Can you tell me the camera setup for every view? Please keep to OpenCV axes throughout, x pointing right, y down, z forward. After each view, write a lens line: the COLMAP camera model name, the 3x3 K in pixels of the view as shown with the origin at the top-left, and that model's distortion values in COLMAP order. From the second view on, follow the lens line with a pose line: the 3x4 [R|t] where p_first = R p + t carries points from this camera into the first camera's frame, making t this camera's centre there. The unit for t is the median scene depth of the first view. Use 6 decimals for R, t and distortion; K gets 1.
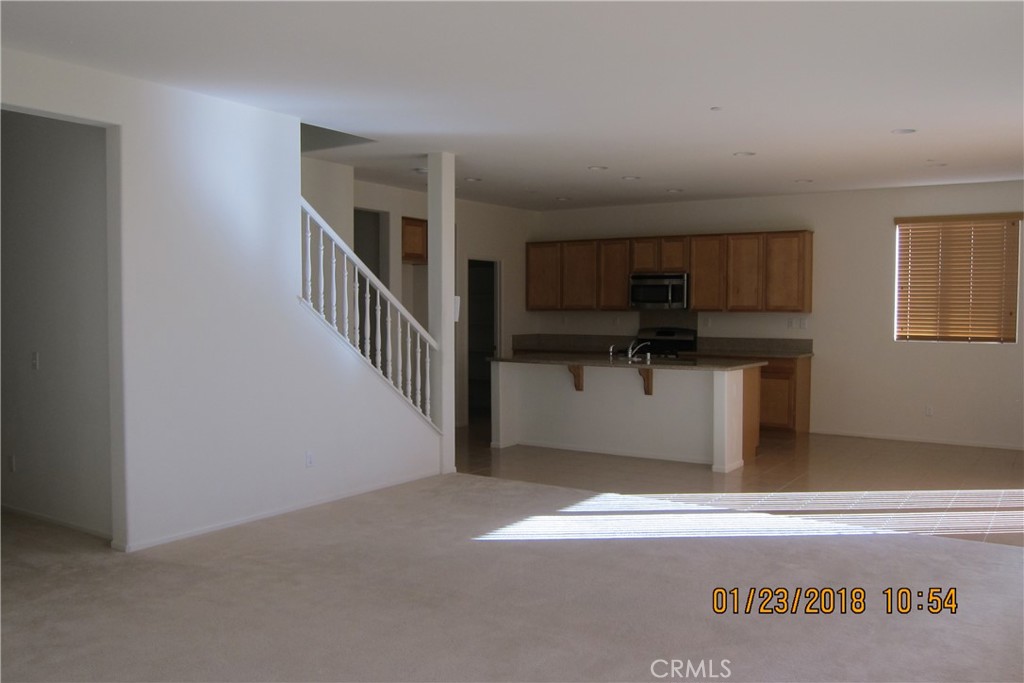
lens RADIAL K [[852.5, 0, 497.2], [0, 852.5, 335.6], [0, 0, 1]] dist [-0.056139, 0.012766]
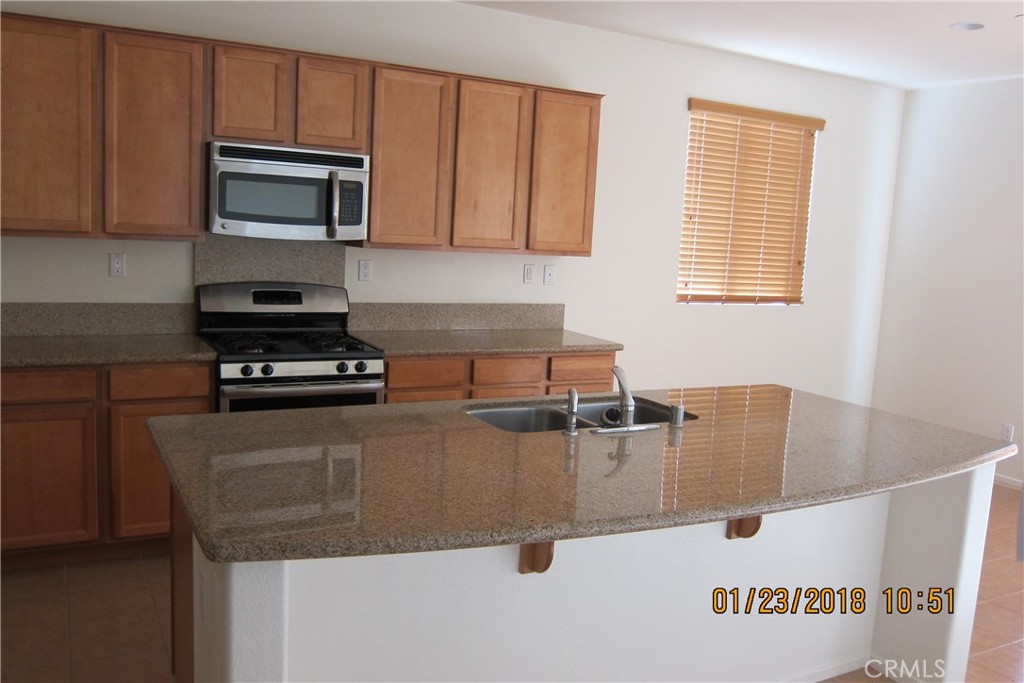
lens RADIAL K [[852.5, 0, 512.4], [0, 852.5, 339.3], [0, 0, 1]] dist [-0.056139, 0.012766]
pose [[0.469318, -0.095448, 0.877855, -0.091393], [-0.025240, 0.992285, 0.121384, -0.028993], [-0.882668, -0.079124, 0.463288, 0.589113]]
